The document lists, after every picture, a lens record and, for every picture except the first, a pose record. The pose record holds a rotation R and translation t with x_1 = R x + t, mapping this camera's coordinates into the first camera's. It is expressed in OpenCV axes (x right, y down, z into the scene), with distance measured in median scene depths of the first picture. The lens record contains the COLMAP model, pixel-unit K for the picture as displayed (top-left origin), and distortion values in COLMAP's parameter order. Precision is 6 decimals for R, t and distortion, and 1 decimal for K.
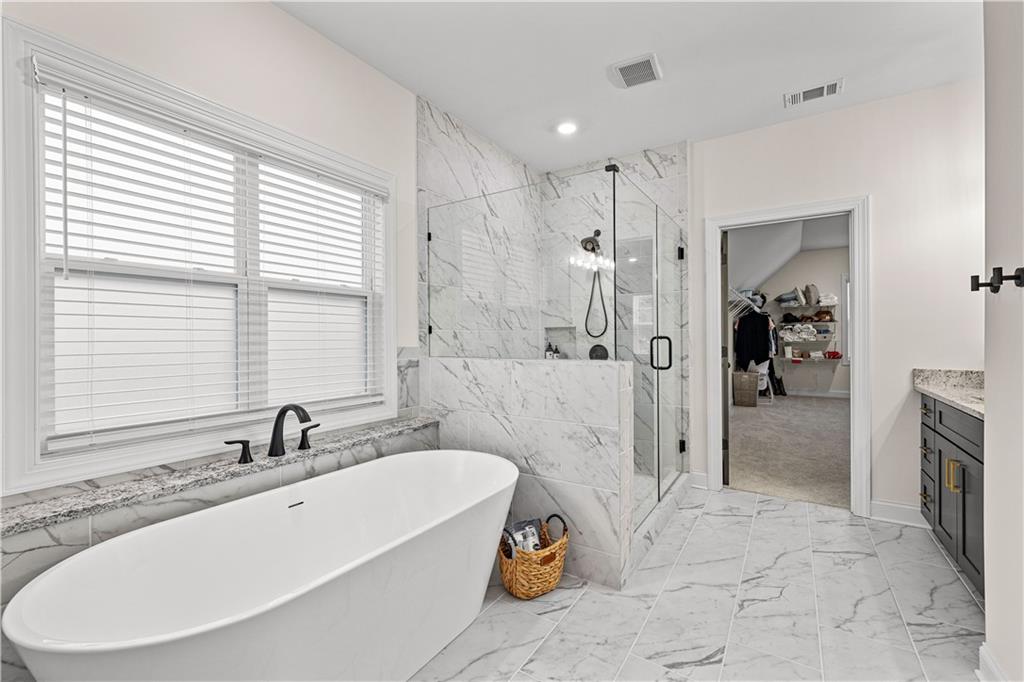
lens RADIAL K [[437.1, 0, 514.2], [0, 437.1, 335.4], [0, 0, 1]] dist [0.012440, -0.000748]
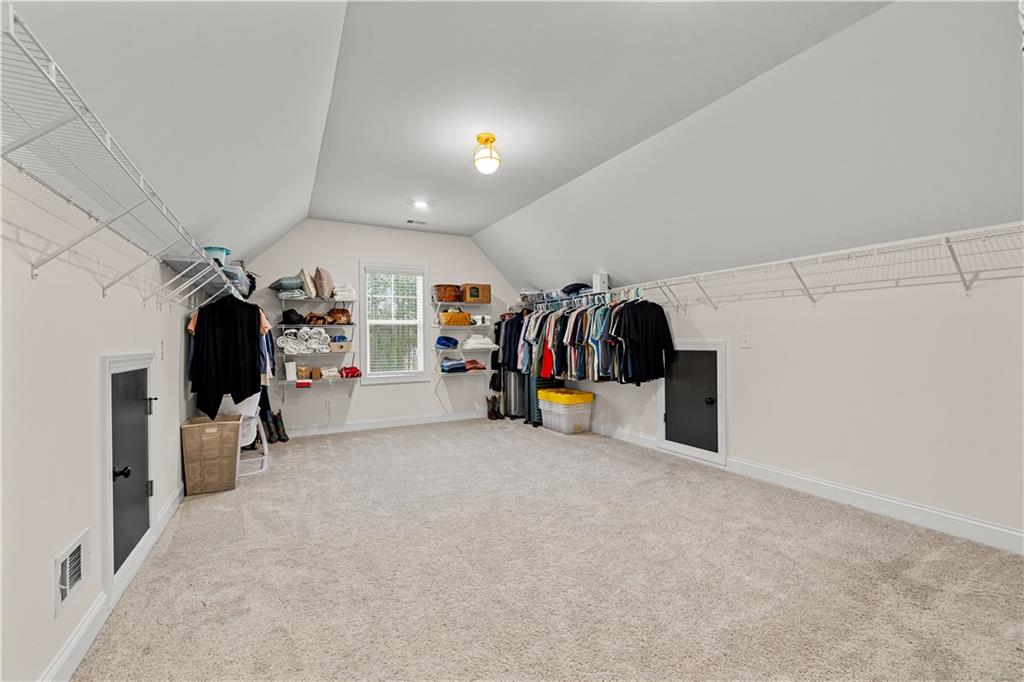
lens RADIAL K [[437.1, 0, 510.4], [0, 437.1, 338.5], [0, 0, 1]] dist [0.012440, -0.000748]
pose [[0.503037, 0.006695, 0.864239, 0.243082], [0.005062, 0.999930, -0.010692, -0.000149], [-0.864250, 0.009753, 0.502968, 0.418876]]
